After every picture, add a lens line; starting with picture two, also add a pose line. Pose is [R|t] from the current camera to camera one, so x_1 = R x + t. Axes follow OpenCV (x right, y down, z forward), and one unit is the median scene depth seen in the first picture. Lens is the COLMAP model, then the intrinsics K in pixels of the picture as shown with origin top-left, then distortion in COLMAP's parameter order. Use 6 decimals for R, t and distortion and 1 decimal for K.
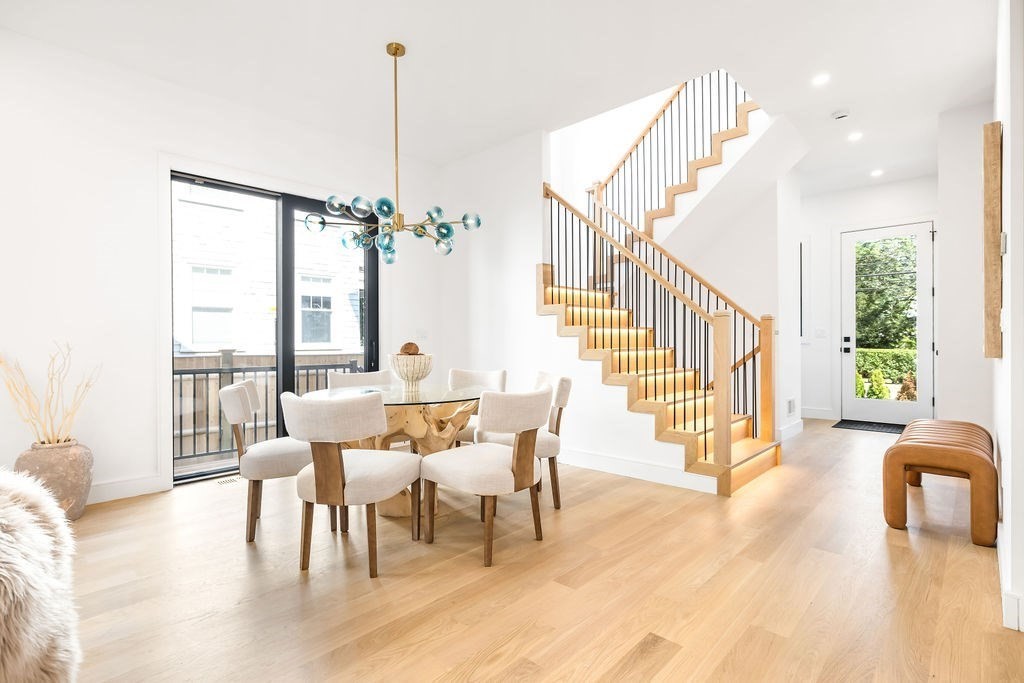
lens RADIAL K [[507.9, 0, 512.0], [0, 507.9, 341.5], [0, 0, 1]] dist [-0.000106, -0.000020]
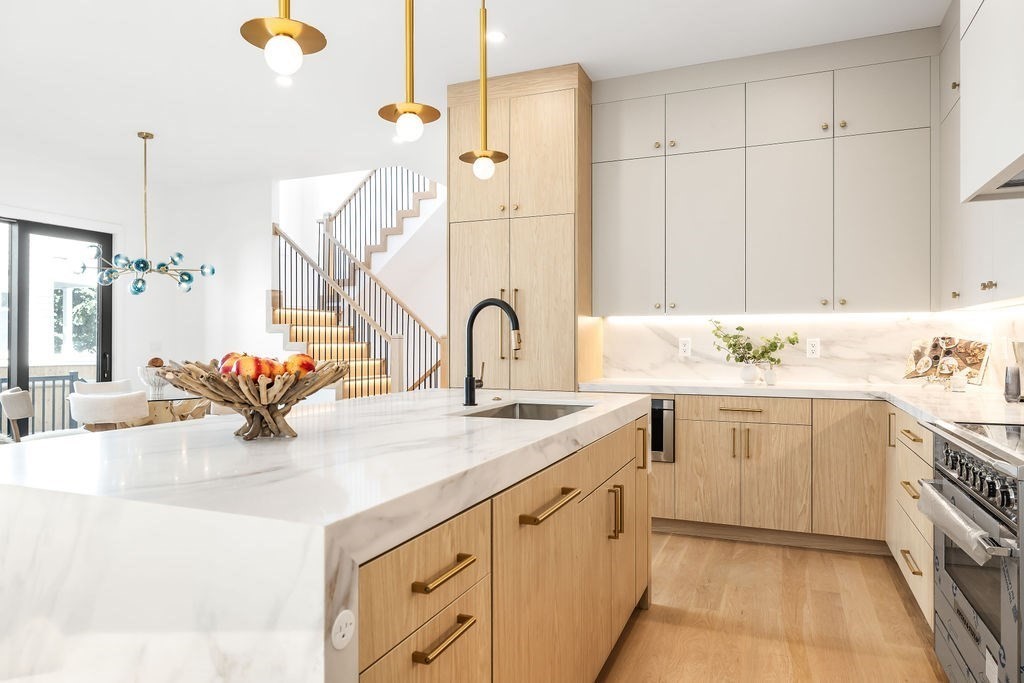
lens RADIAL K [[668.3, 0, 512.0], [0, 668.3, 341.5], [0, 0, 1]] dist [-0.004509, -0.000401]
pose [[0.939344, 0.004553, 0.342947, 0.053323], [-0.002457, 0.999976, -0.006547, -0.021786], [-0.342969, 0.005308, 0.939332, -0.689430]]
